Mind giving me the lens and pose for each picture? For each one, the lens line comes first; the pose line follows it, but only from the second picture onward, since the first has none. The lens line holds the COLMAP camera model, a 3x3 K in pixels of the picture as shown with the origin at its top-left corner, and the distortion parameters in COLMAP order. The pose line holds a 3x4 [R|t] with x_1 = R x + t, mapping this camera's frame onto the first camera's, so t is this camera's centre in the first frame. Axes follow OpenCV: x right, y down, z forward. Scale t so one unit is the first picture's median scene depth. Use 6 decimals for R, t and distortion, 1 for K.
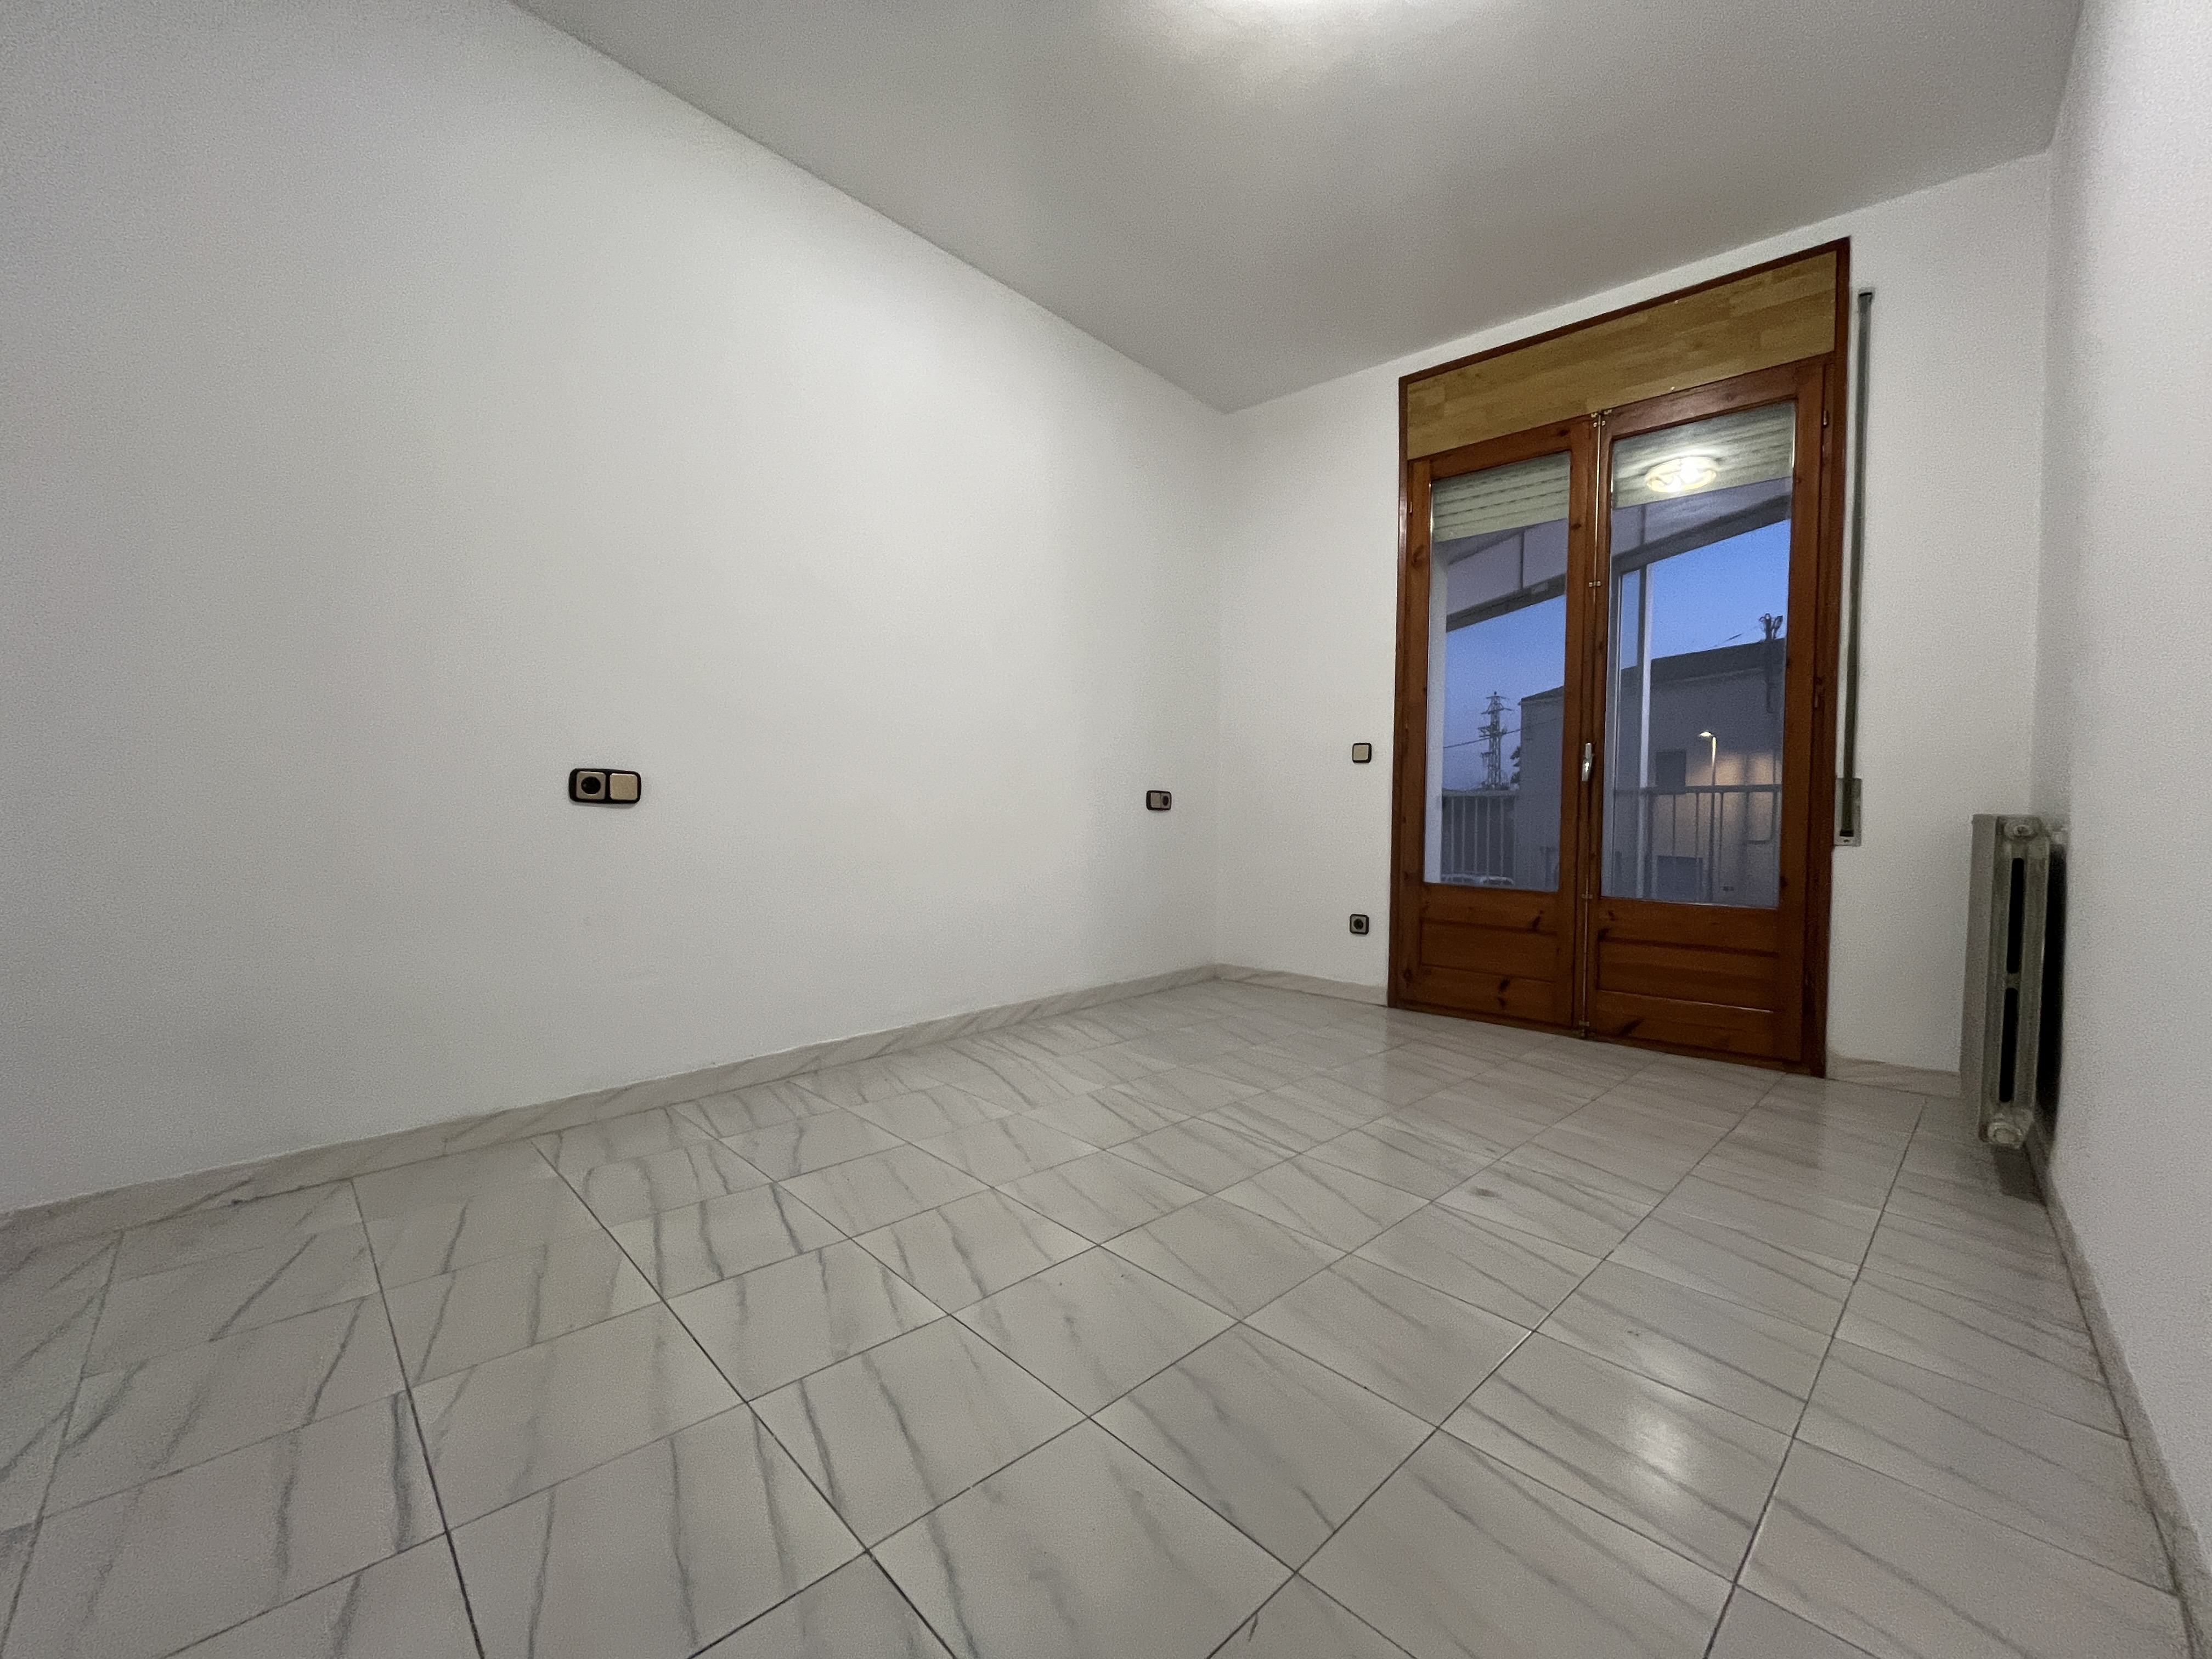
lens RADIAL K [[895.8, 0, 1105.5], [0, 895.8, 833.1], [0, 0, 1]] dist [-0.002028, -0.000199]
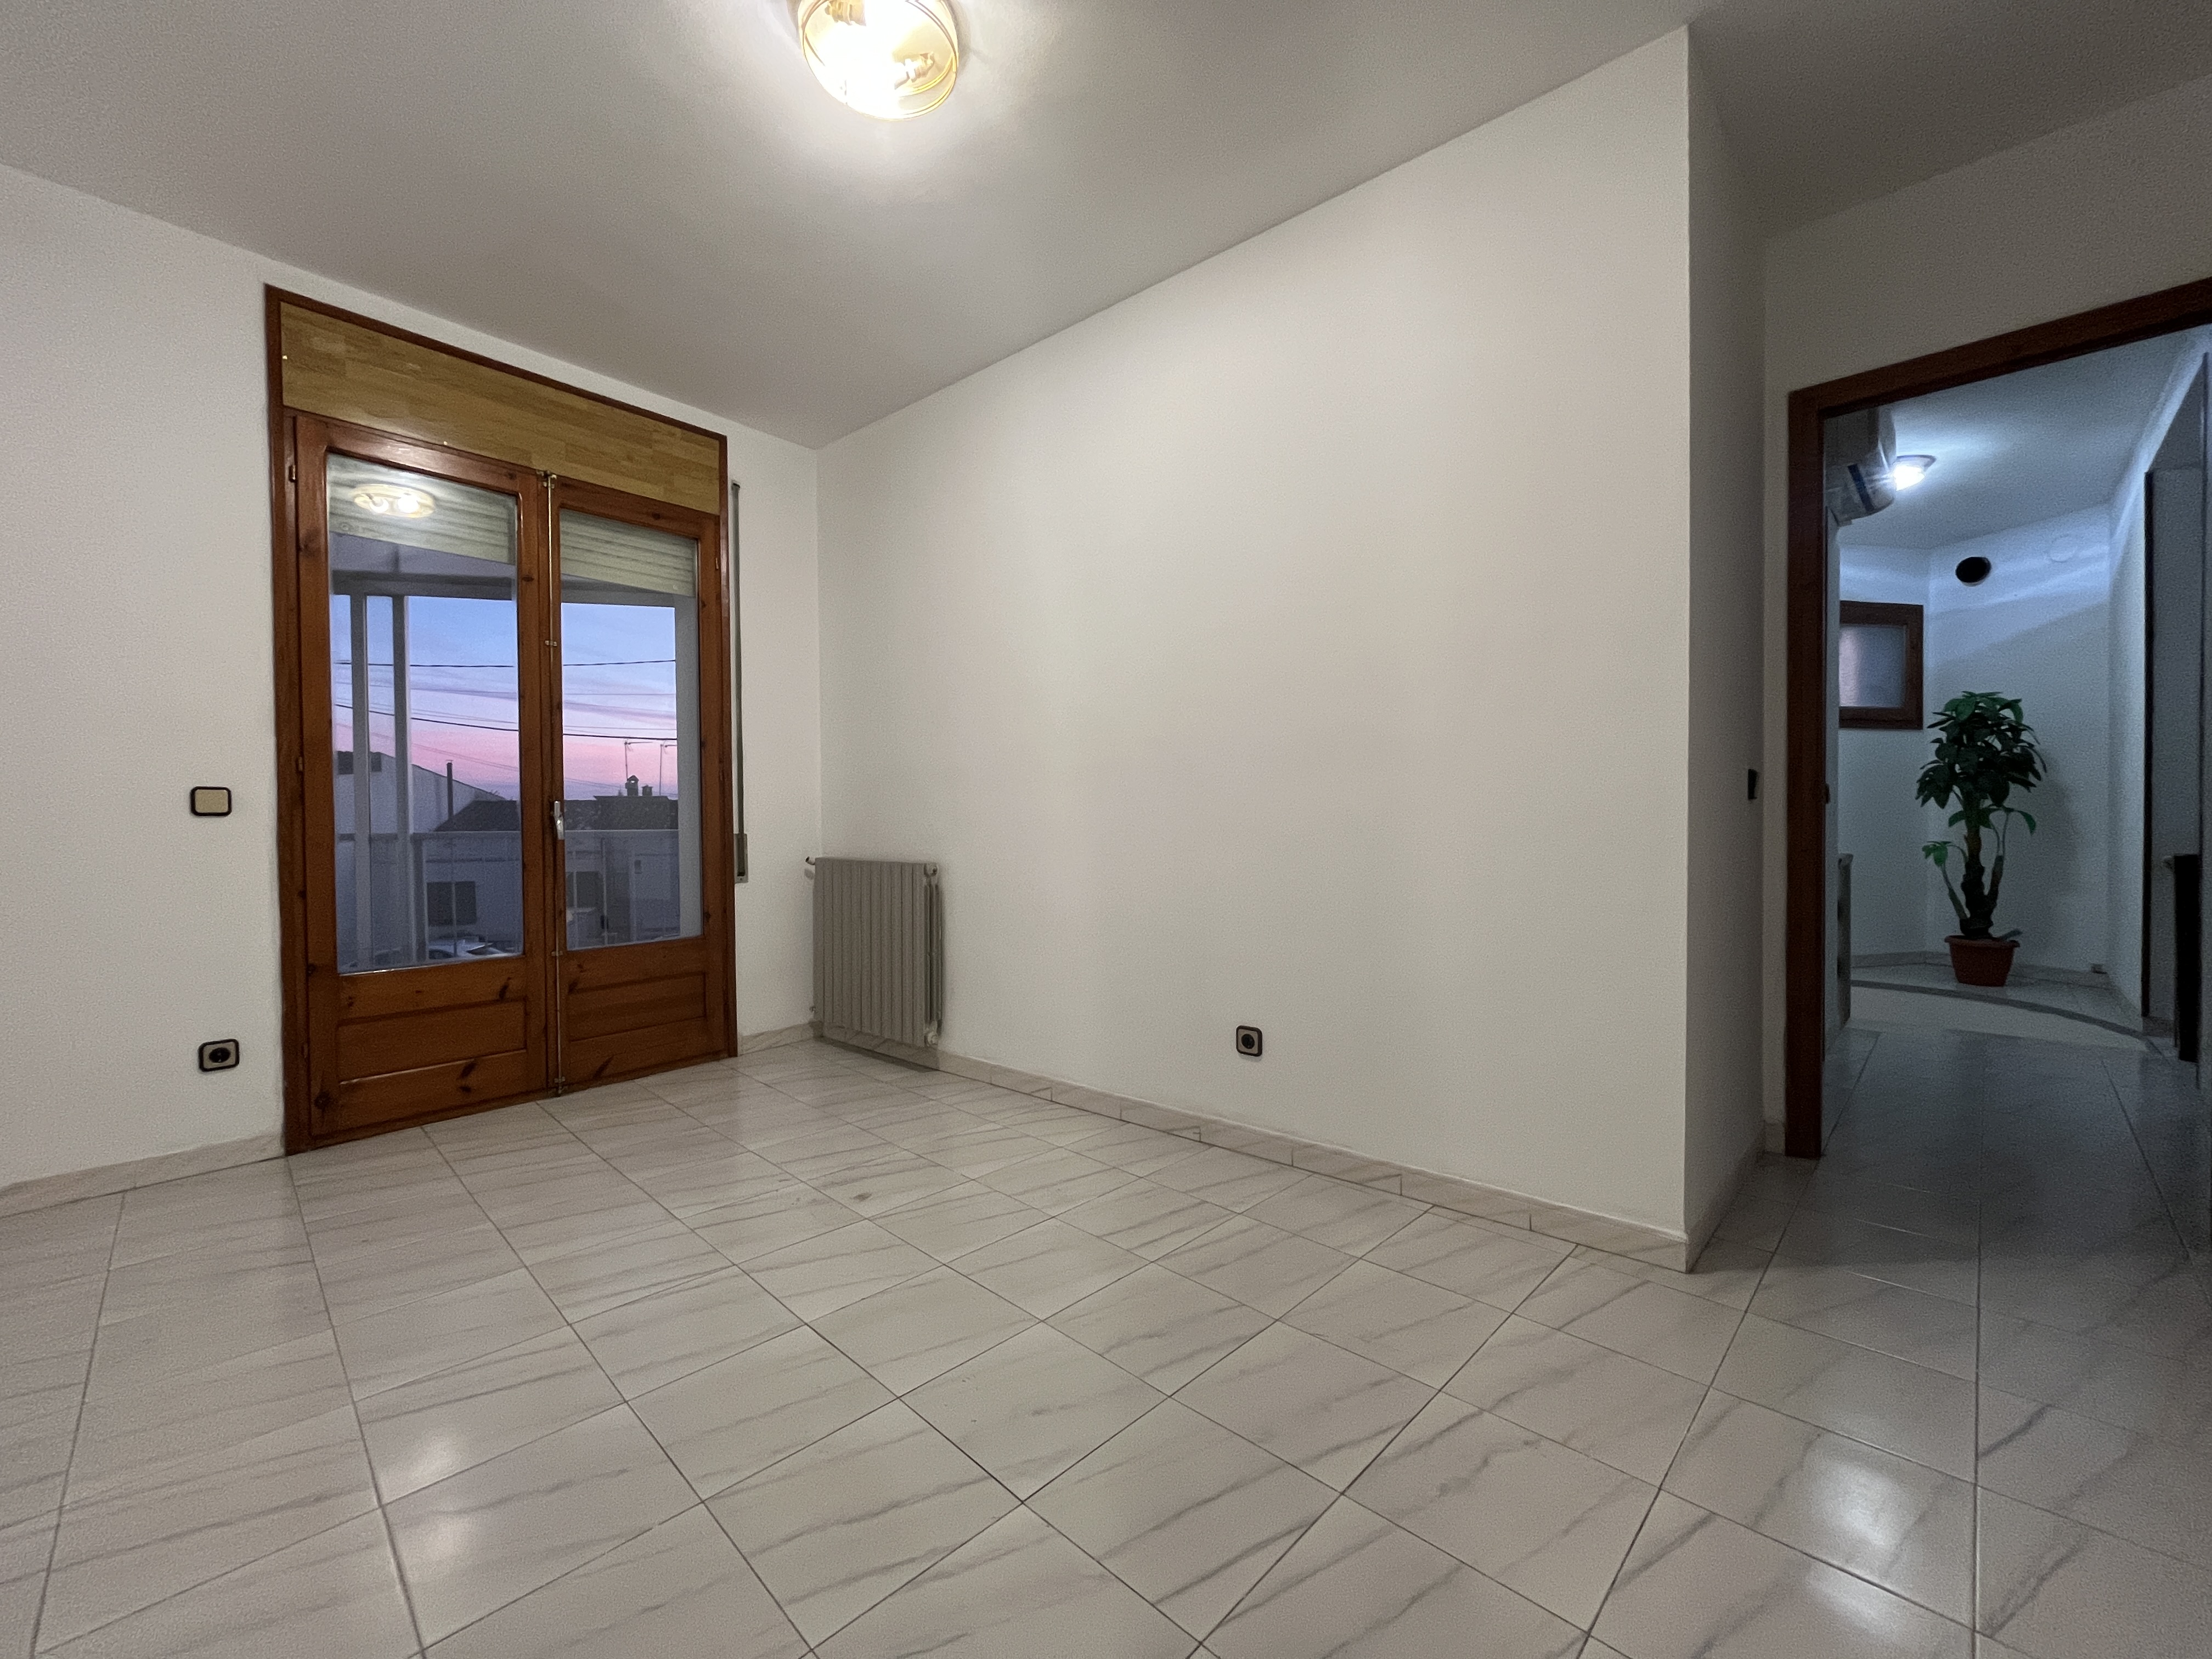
lens RADIAL K [[895.8, 0, 1098.3], [0, 895.8, 829.3], [0, 0, 1]] dist [-0.002028, -0.000199]
pose [[-0.025140, -0.028235, 0.999285, -0.485299], [0.037715, 0.998863, 0.029172, -0.075877], [-0.998972, 0.038422, -0.024047, 0.420630]]
